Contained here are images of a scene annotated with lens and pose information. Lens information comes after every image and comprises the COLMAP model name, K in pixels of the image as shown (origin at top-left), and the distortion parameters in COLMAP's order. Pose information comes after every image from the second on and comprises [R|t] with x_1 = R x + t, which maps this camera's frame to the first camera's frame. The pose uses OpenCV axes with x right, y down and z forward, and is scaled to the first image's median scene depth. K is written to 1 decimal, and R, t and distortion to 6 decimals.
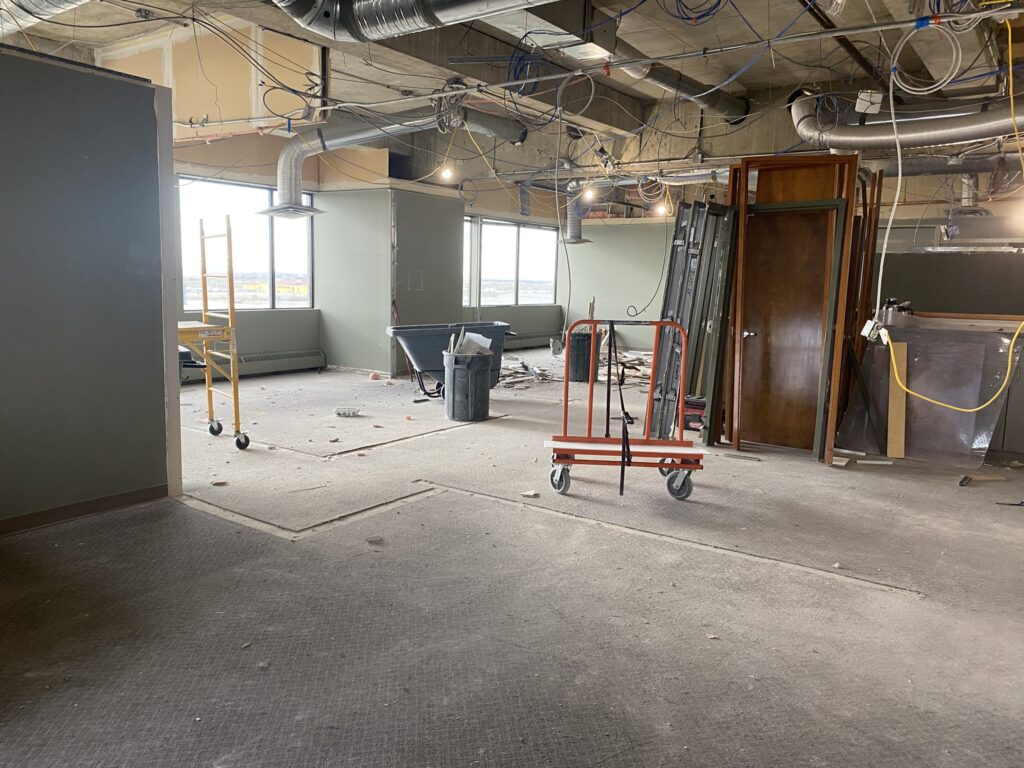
lens RADIAL K [[780.6, 0, 510.0], [0, 780.6, 386.9], [0, 0, 1]] dist [0.043091, -0.043033]
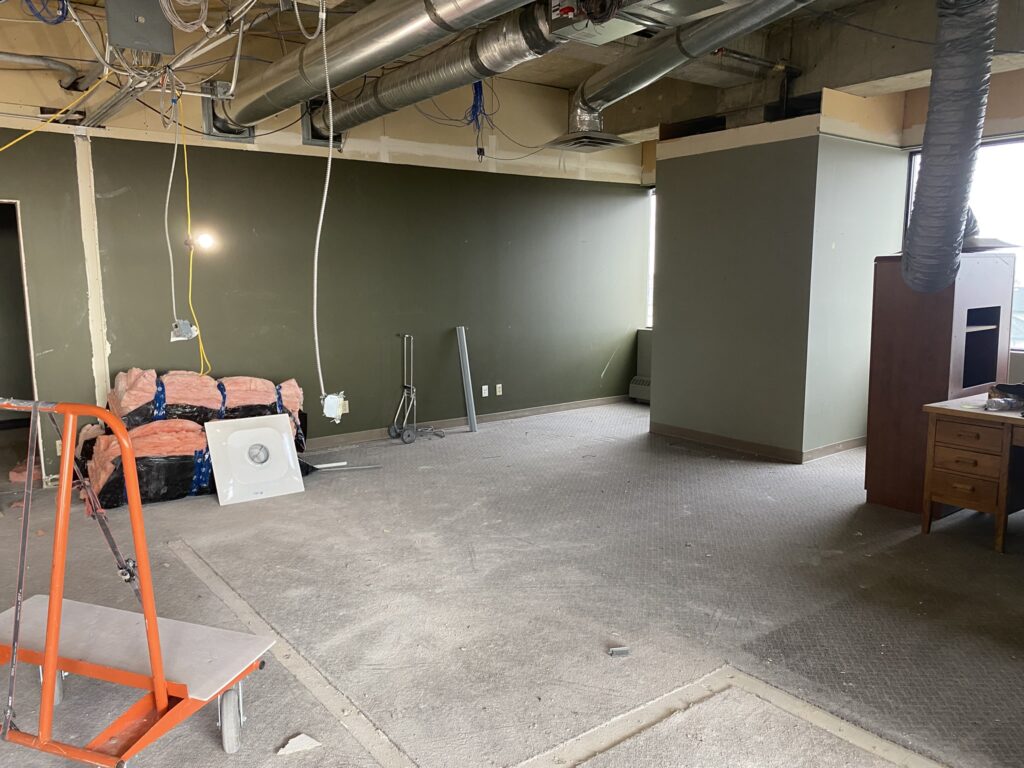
lens RADIAL K [[780.6, 0, 510.5], [0, 780.6, 385.9], [0, 0, 1]] dist [0.043091, -0.043033]
pose [[-0.953531, -0.061534, 0.294944, -0.339860], [0.025076, 0.959319, 0.281209, -0.311911], [-0.300249, 0.275537, -0.913197, 1.985717]]
